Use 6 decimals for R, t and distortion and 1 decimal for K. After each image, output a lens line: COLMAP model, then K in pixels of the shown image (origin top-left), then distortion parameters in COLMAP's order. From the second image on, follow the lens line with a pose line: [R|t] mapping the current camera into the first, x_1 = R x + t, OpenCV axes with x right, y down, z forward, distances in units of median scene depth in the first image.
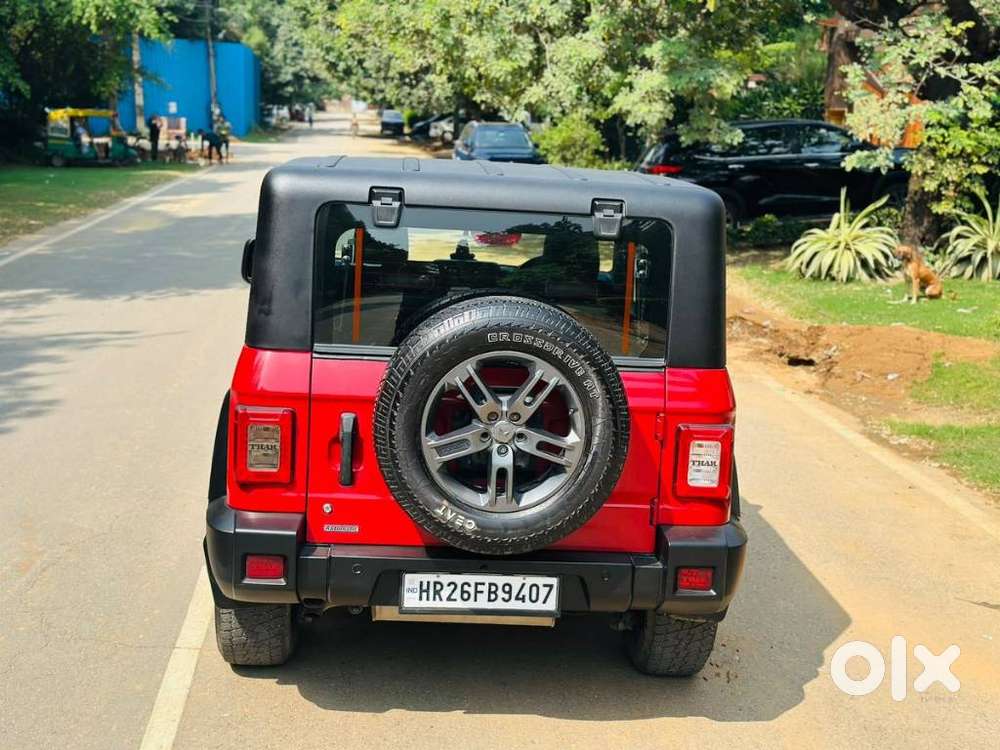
lens RADIAL K [[1610.2, 0, 479.6], [0, 1610.2, 377.3], [0, 0, 1]] dist [-0.026887, -0.090364]
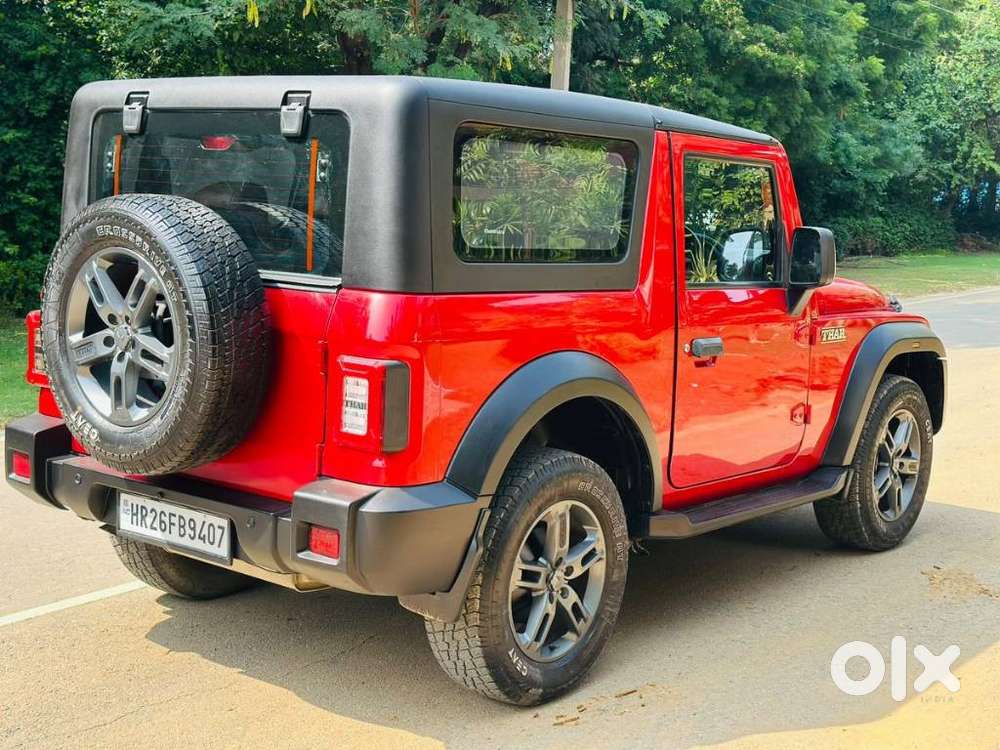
lens RADIAL K [[1610.2, 0, 479.6], [0, 1610.2, 377.3], [0, 0, 1]] dist [-0.026887, -0.090364]
pose [[0.715252, 0.066015, -0.695741, 0.766587], [-0.117012, 0.992788, -0.026094, 0.054393], [0.689001, 0.100074, 0.717818, 0.459498]]
